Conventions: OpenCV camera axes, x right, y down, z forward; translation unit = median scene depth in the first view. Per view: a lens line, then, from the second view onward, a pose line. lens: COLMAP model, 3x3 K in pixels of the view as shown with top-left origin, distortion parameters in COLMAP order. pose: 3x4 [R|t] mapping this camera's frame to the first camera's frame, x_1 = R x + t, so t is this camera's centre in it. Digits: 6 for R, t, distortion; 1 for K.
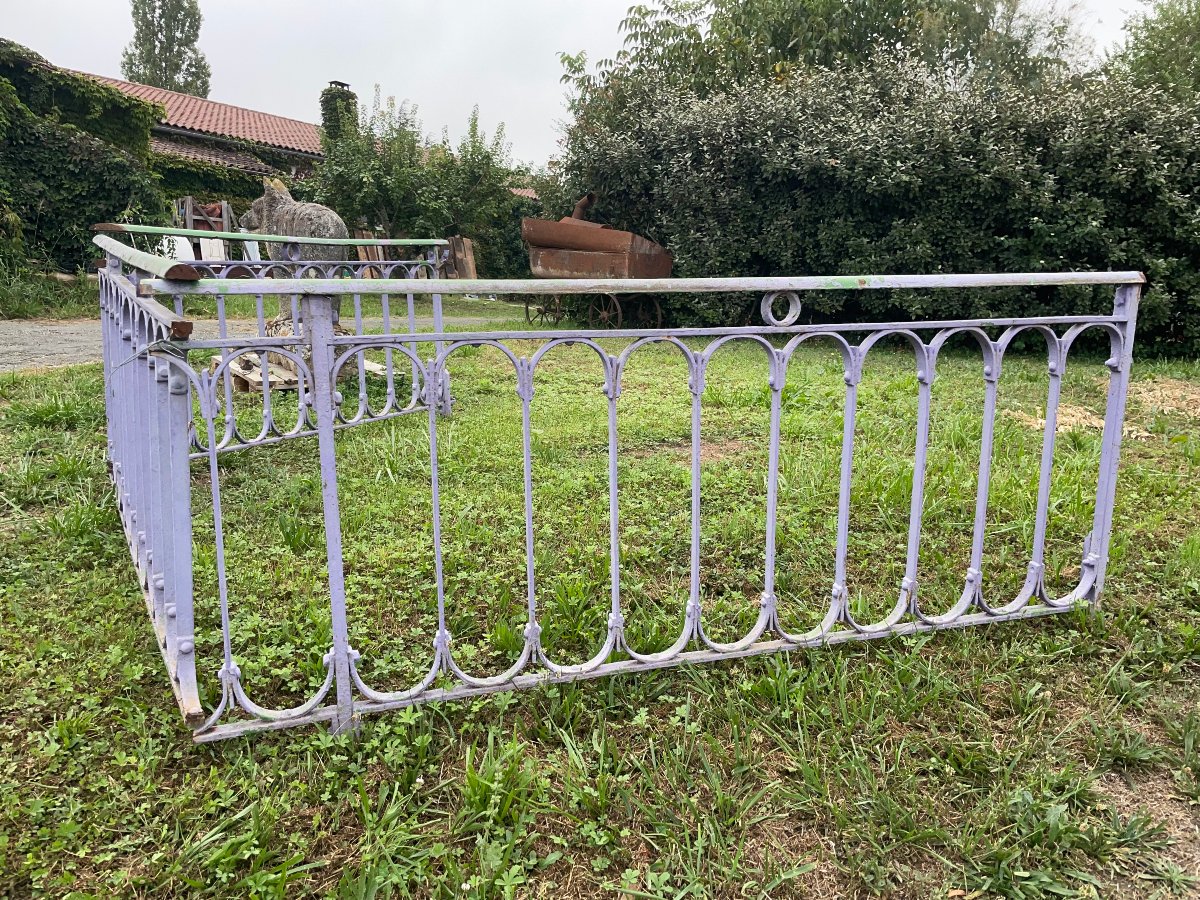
lens RADIAL K [[913.7, 0, 608.8], [0, 913.7, 484.9], [0, 0, 1]] dist [0.082693, -0.108247]
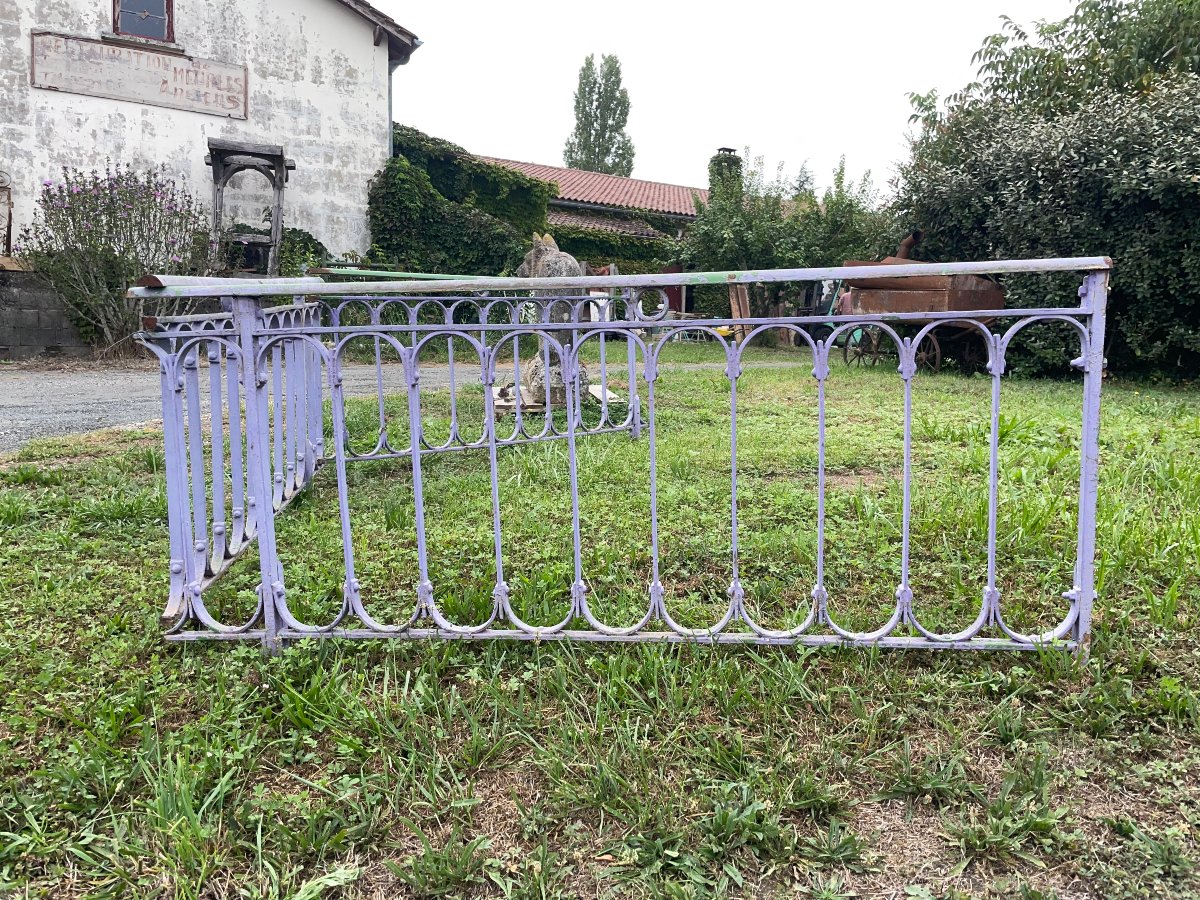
lens RADIAL K [[913.7, 0, 608.8], [0, 913.7, 484.9], [0, 0, 1]] dist [0.082693, -0.108247]
pose [[0.908293, 0.052751, -0.414995, 0.106199], [-0.076130, 0.996296, -0.039982, 0.010499], [0.411349, 0.067909, 0.908945, 0.008416]]
